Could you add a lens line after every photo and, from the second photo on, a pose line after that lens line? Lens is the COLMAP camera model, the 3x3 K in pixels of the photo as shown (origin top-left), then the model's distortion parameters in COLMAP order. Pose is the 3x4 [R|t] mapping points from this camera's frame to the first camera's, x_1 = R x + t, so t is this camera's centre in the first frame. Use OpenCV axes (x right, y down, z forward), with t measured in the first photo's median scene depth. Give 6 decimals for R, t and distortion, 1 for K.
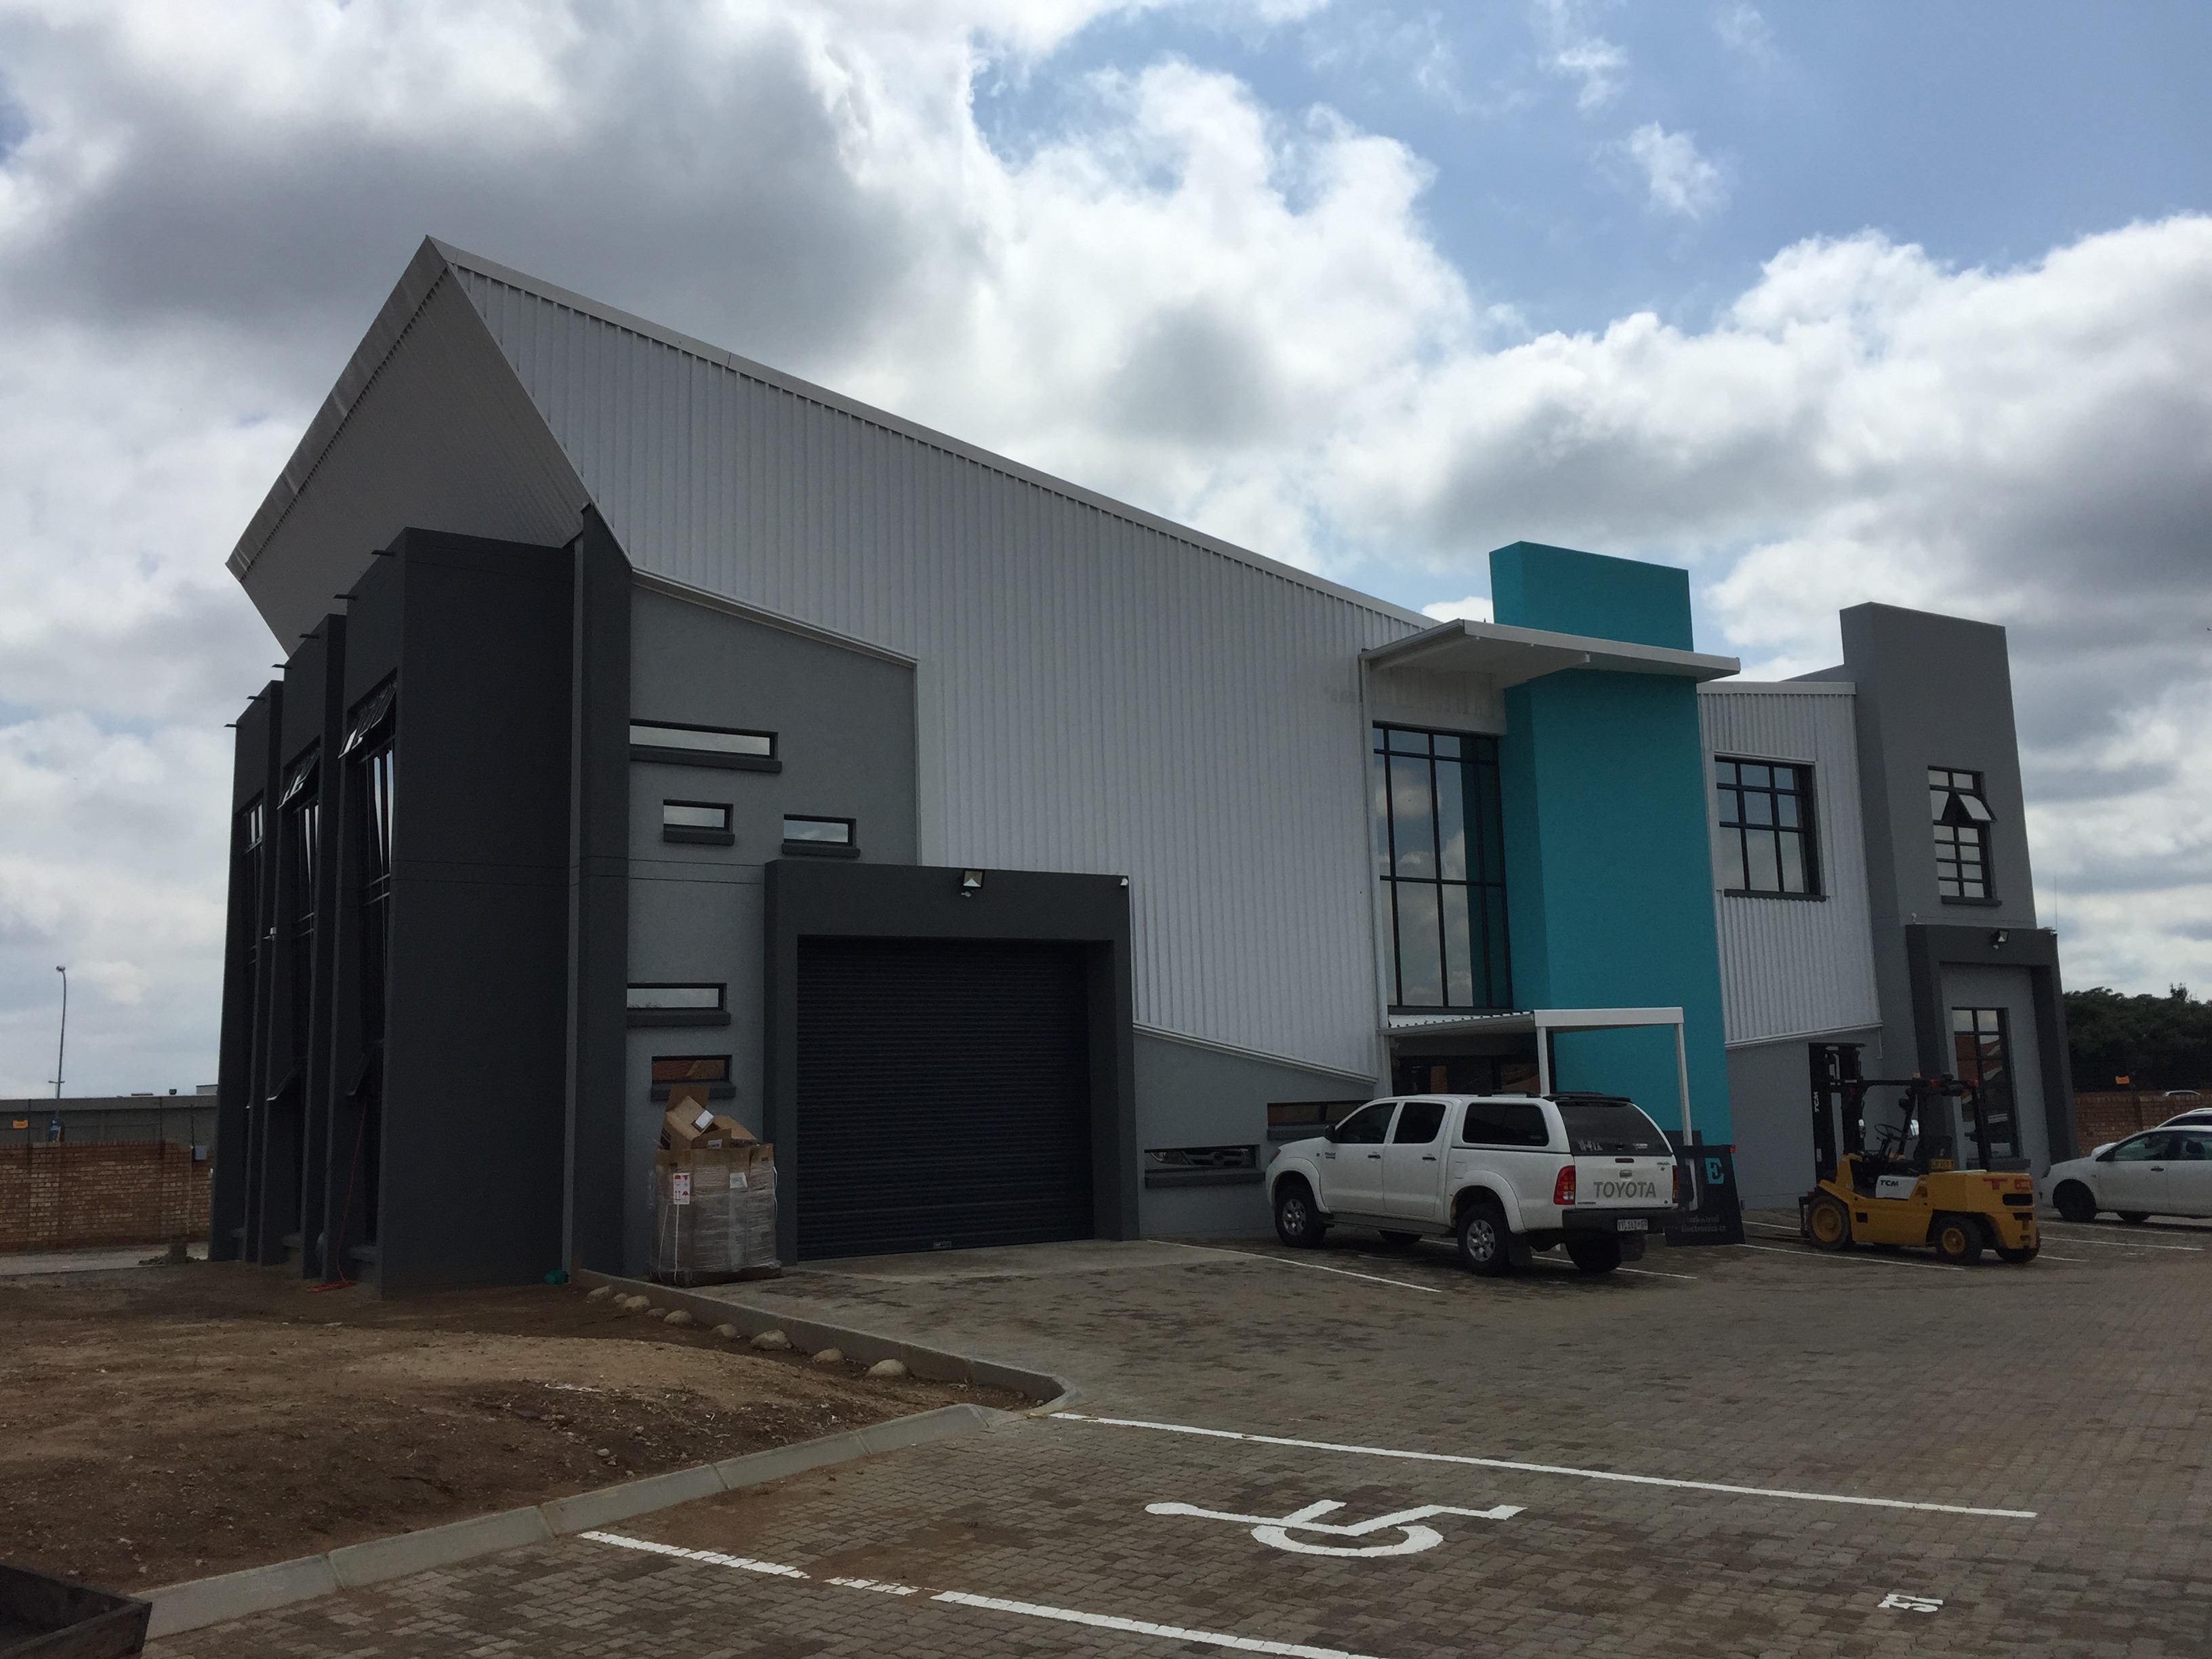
lens RADIAL K [[1903.9, 0, 1106.0], [0, 1903.9, 829.5], [0, 0, 1]] dist [0.094502, -0.126629]
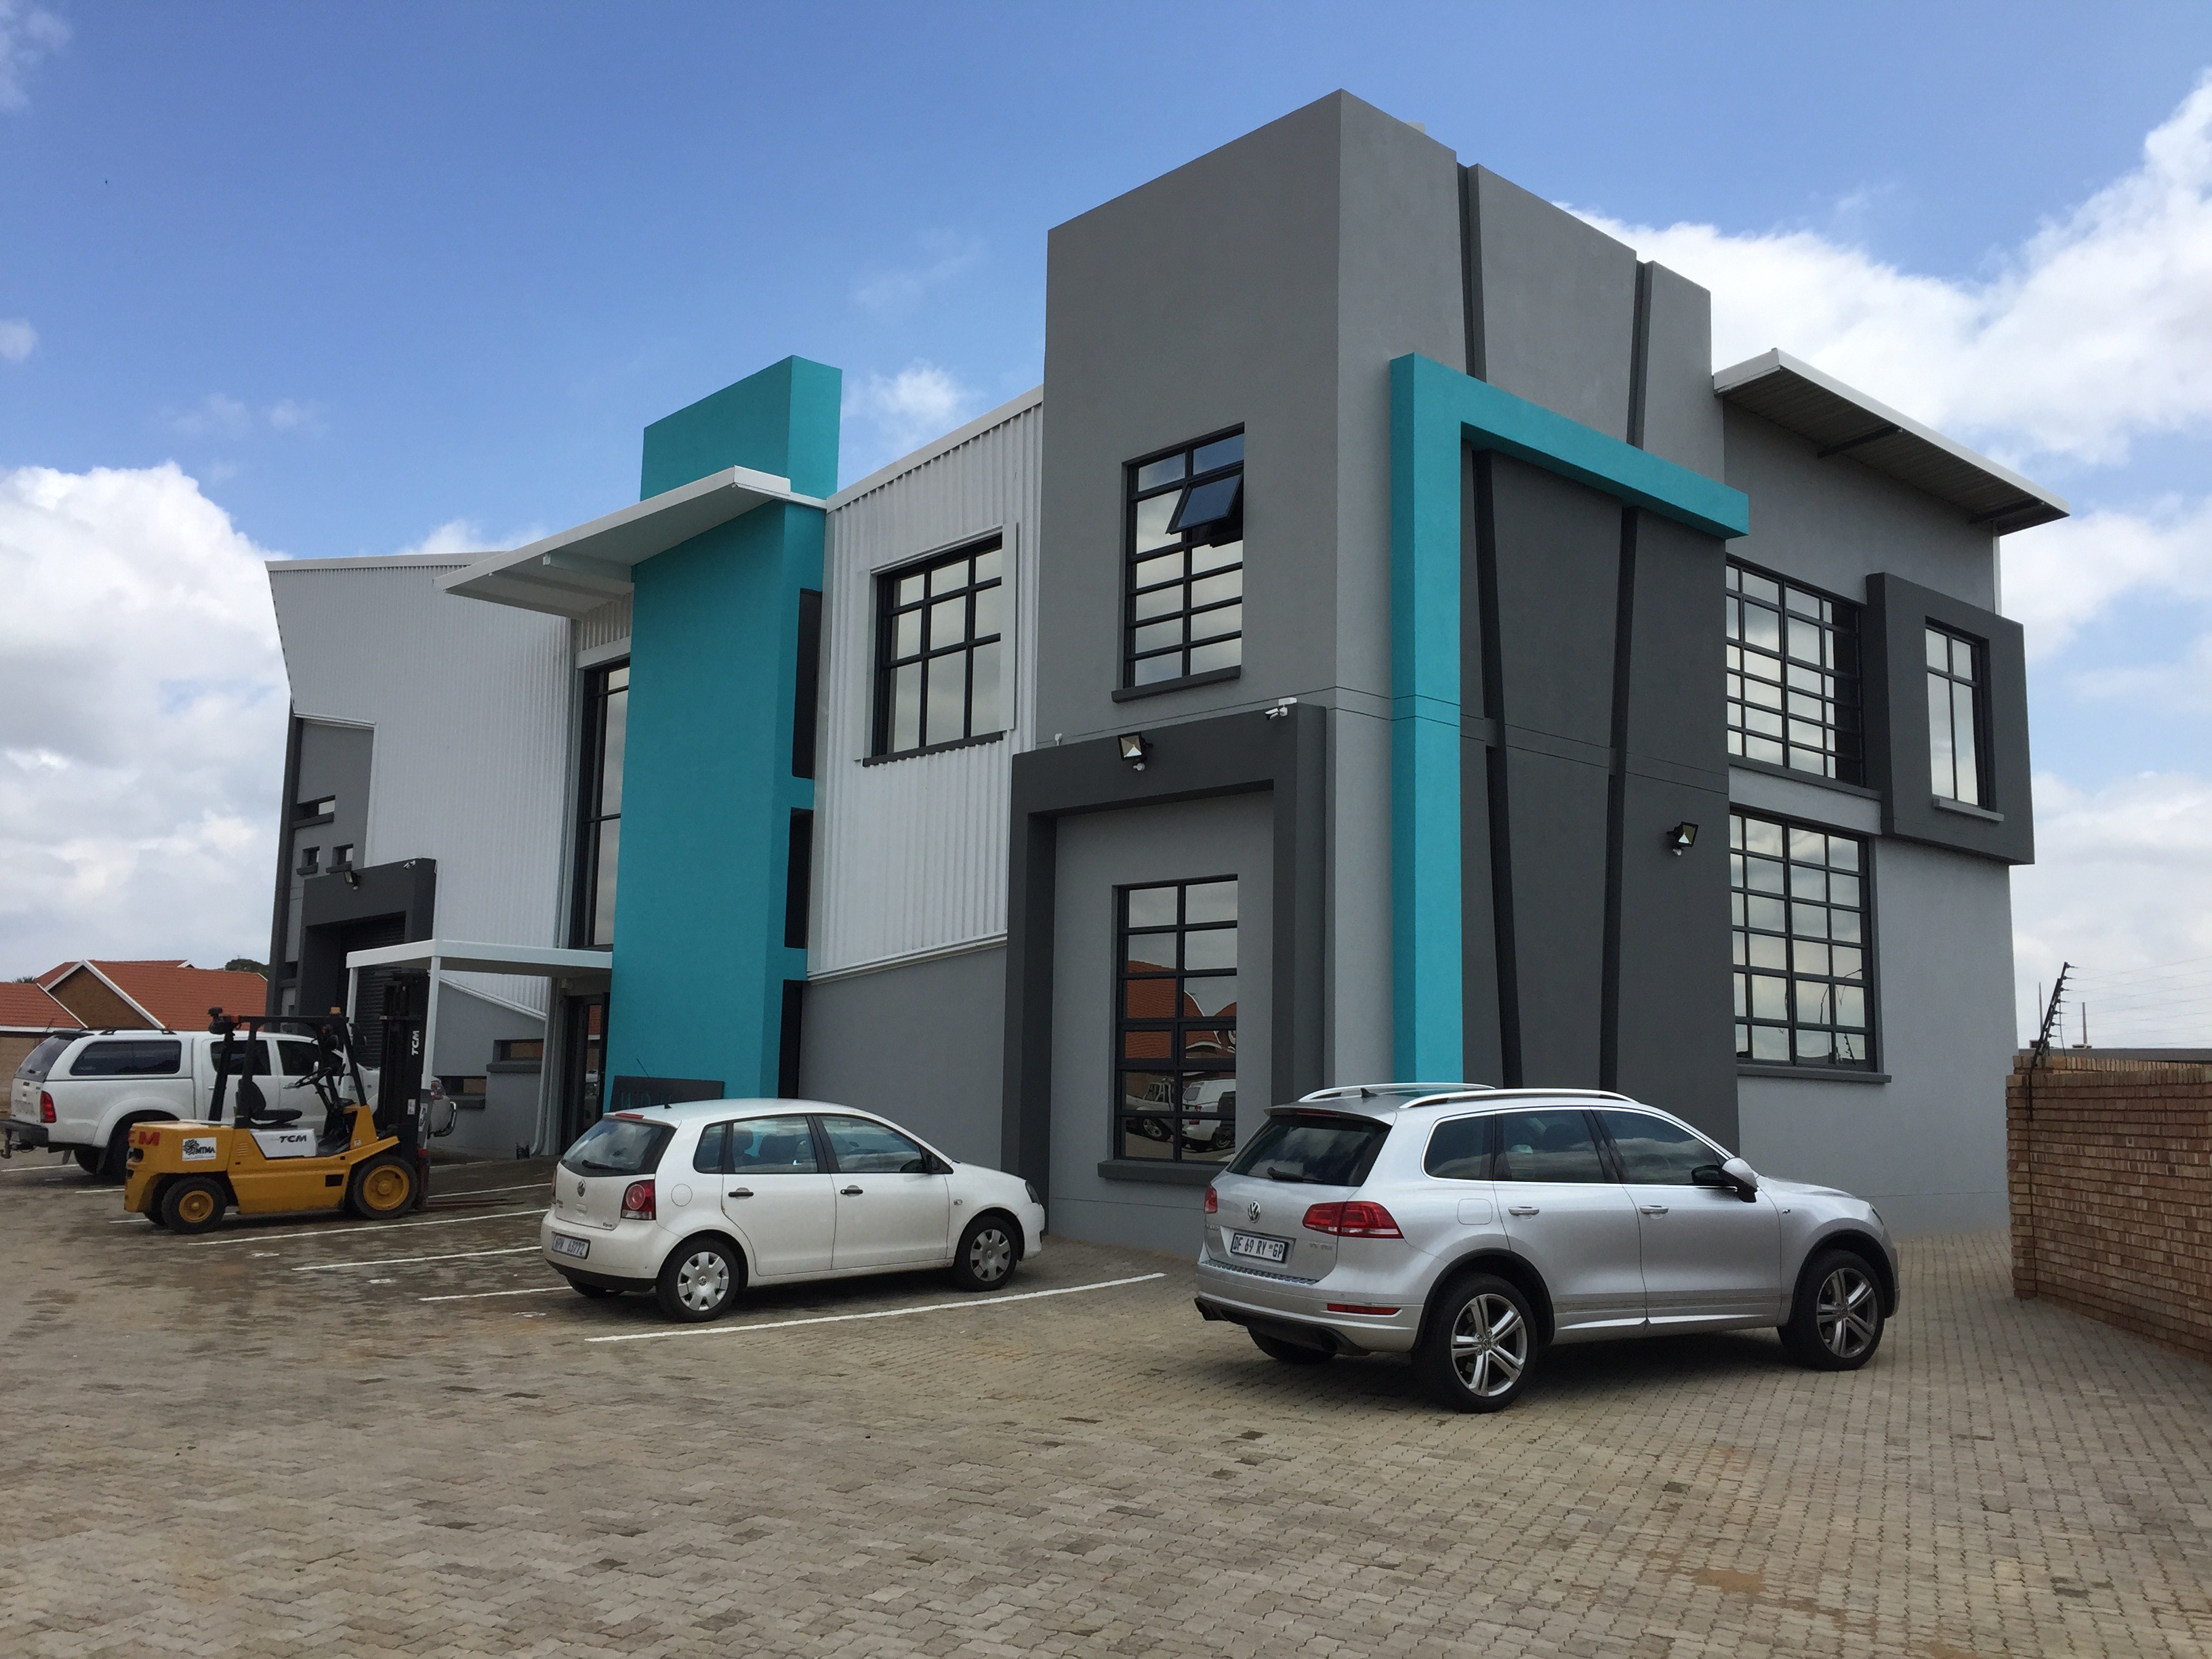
lens RADIAL K [[1903.9, 0, 1106.0], [0, 1903.9, 829.5], [0, 0, 1]] dist [0.094502, -0.126629]
pose [[0.160974, -0.097568, -0.982124, 1.407956], [0.124521, 0.989158, -0.077858, 0.170009], [0.979072, -0.109762, 0.171378, 1.296842]]
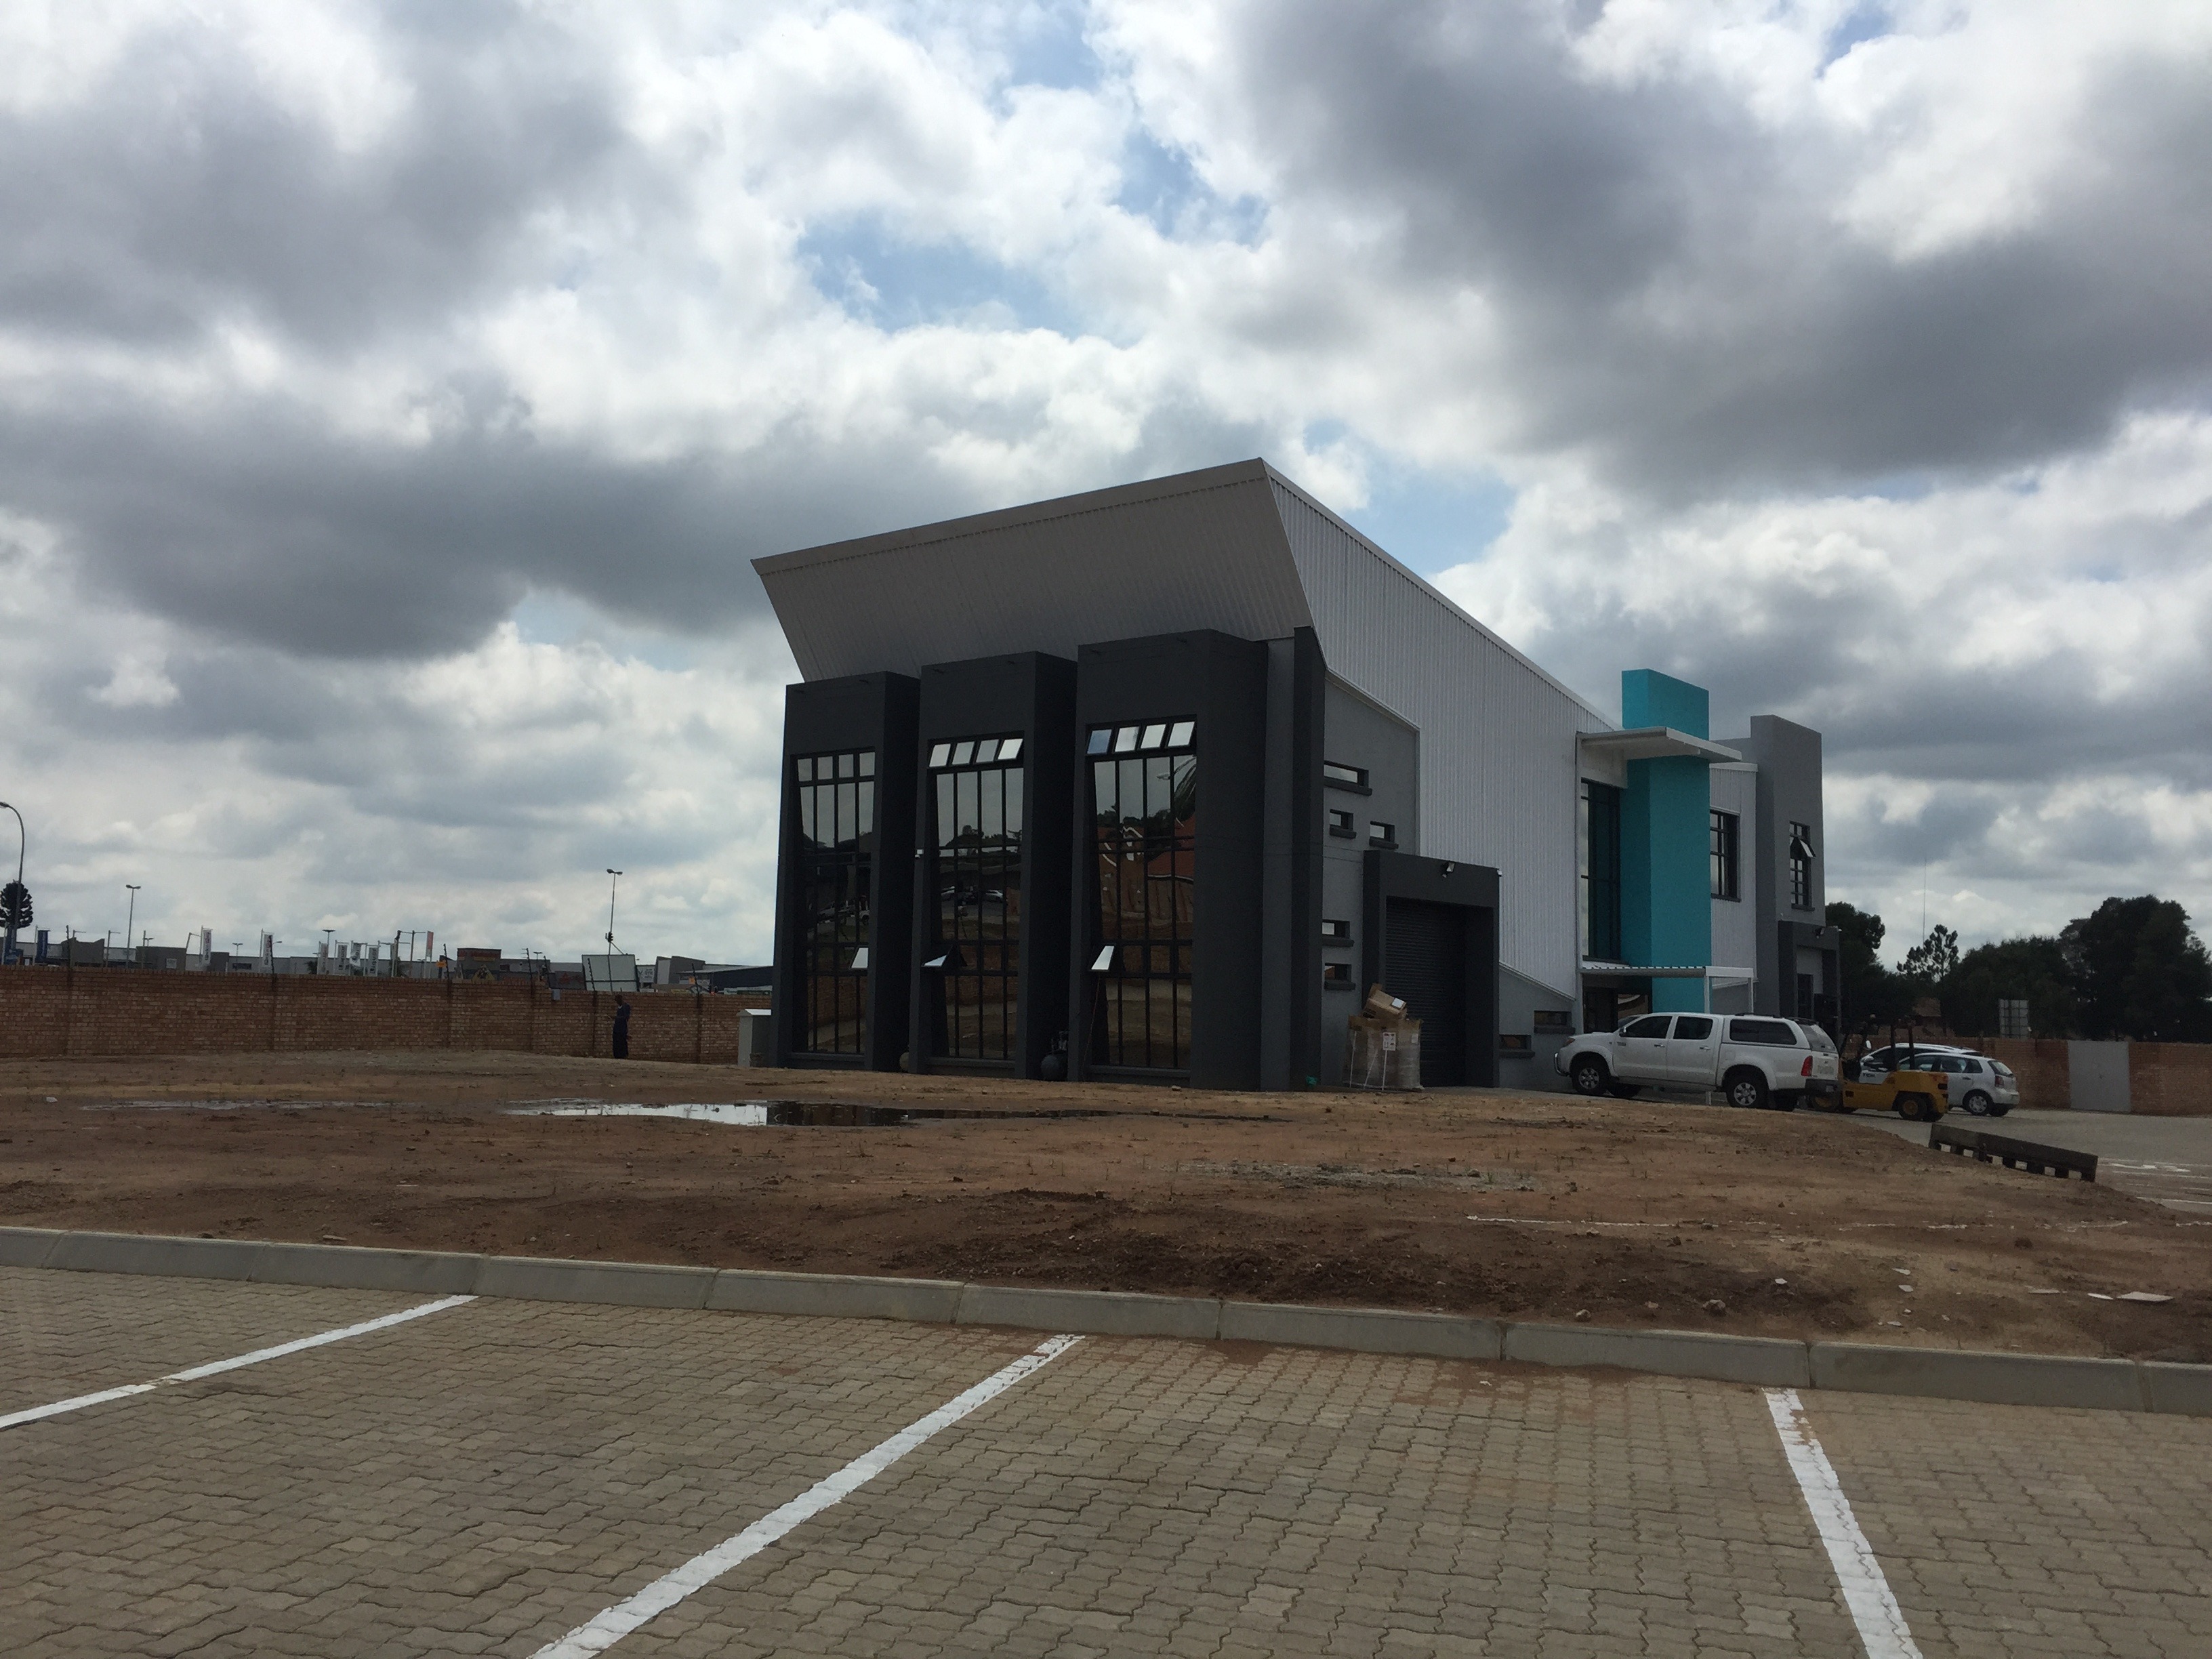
lens RADIAL K [[1903.9, 0, 1106.0], [0, 1903.9, 829.5], [0, 0, 1]] dist [0.094502, -0.126629]
pose [[0.945658, 0.087198, 0.313254, -0.866153], [-0.103030, 0.994086, 0.034315, -0.032315], [-0.308409, -0.064725, 0.949049, -0.475086]]
